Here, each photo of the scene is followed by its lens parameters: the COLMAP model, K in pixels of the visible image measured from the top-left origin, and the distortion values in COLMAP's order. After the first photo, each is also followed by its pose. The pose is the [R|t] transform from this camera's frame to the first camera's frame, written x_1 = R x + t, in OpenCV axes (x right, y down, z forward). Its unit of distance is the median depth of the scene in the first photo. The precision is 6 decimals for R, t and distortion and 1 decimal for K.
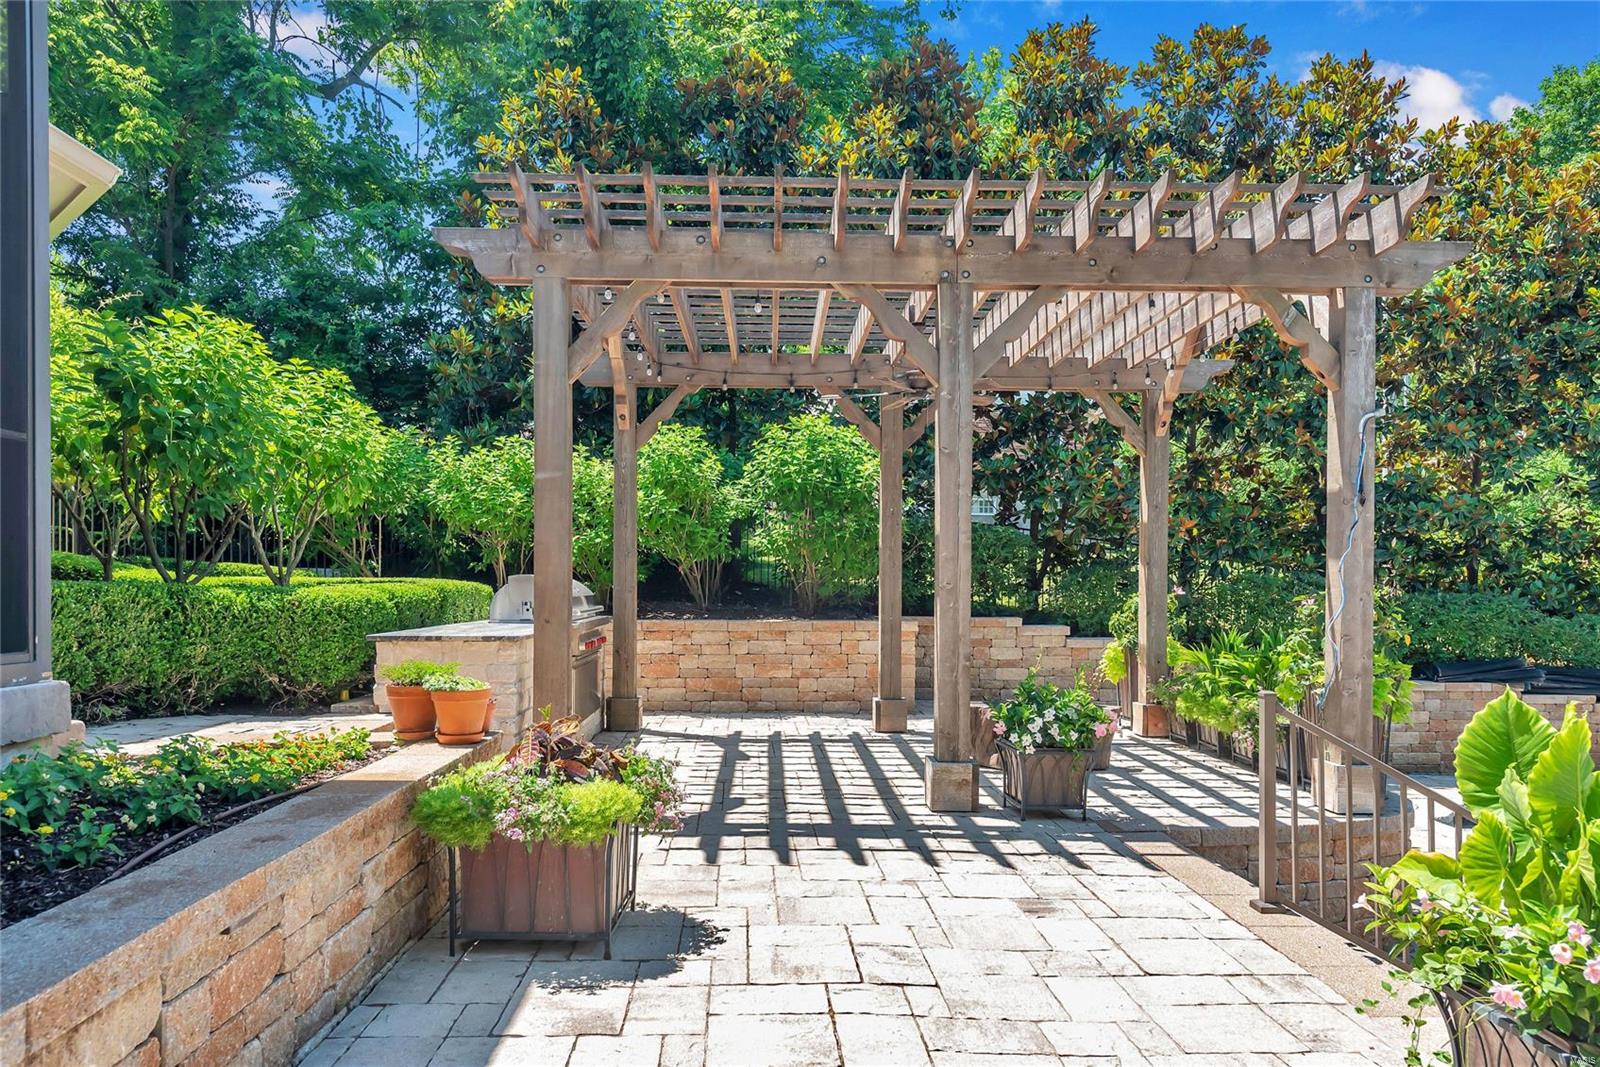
lens RADIAL K [[1075.8, 0, 788.8], [0, 1075.8, 548.6], [0, 0, 1]] dist [0.033752, -0.023943]
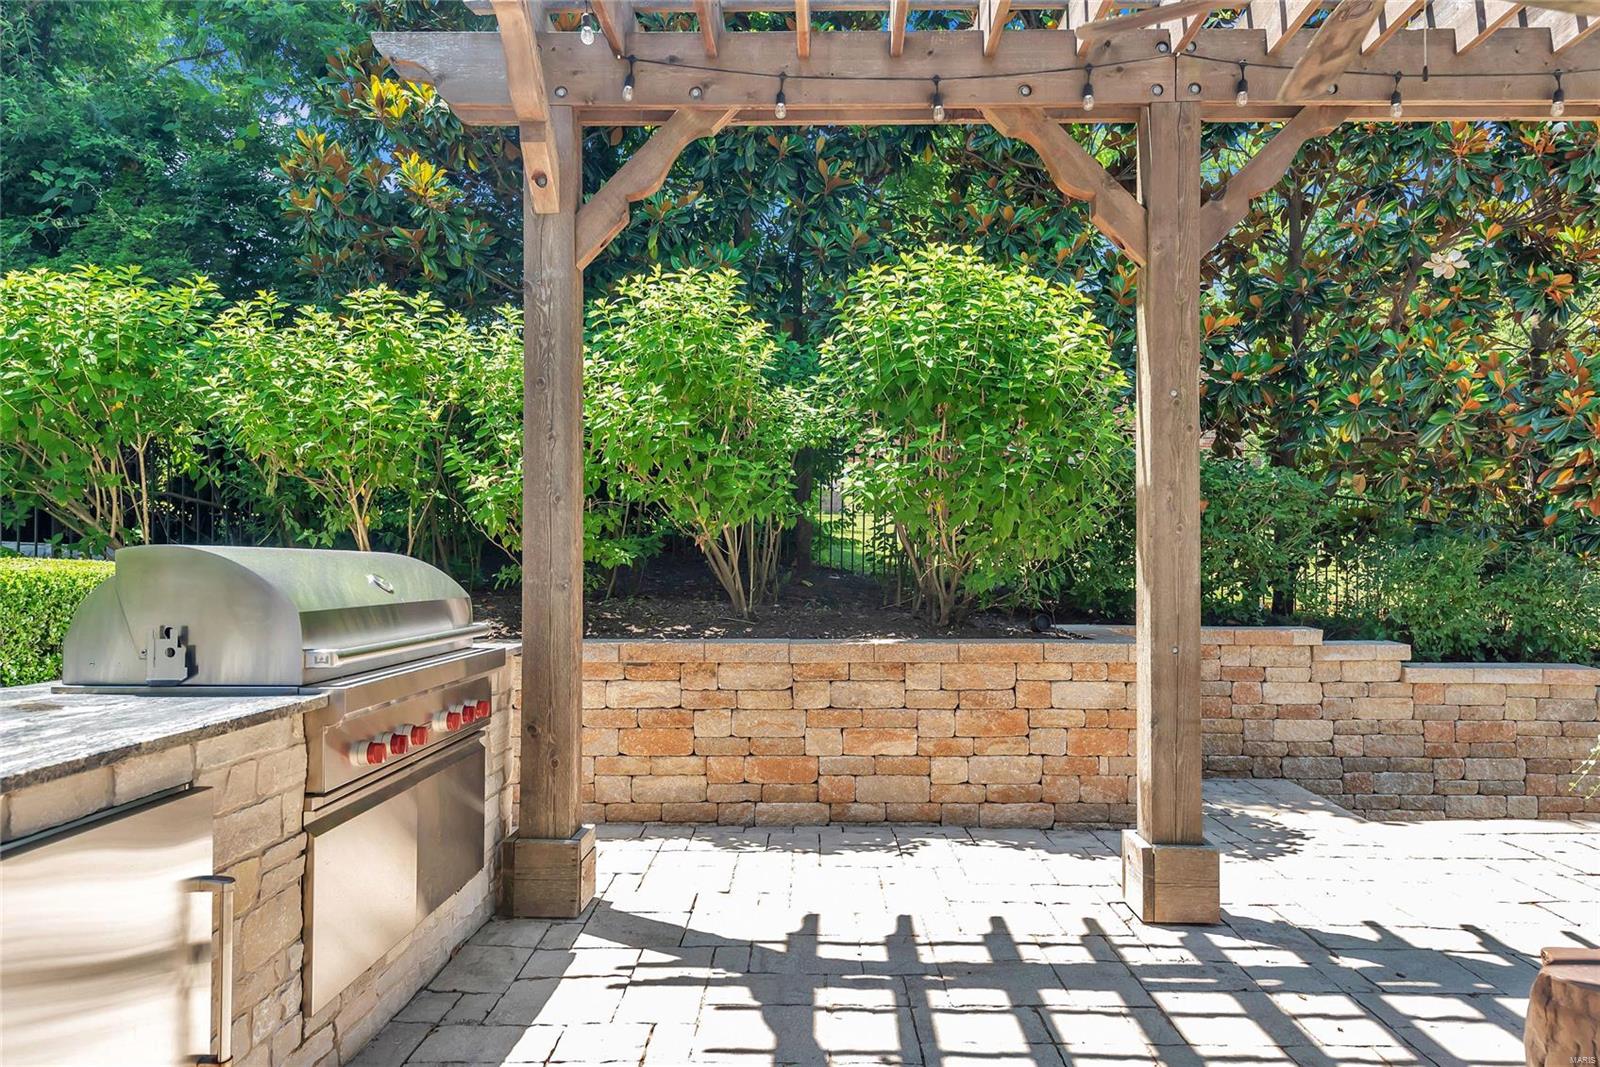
lens RADIAL K [[1075.8, 0, 807.3], [0, 1075.8, 539.1], [0, 0, 1]] dist [0.033752, -0.023943]
pose [[0.999158, -0.003683, -0.040874, -0.027483], [0.003839, 0.999986, 0.003748, 0.016678], [0.040860, -0.003902, 0.999157, 0.494250]]
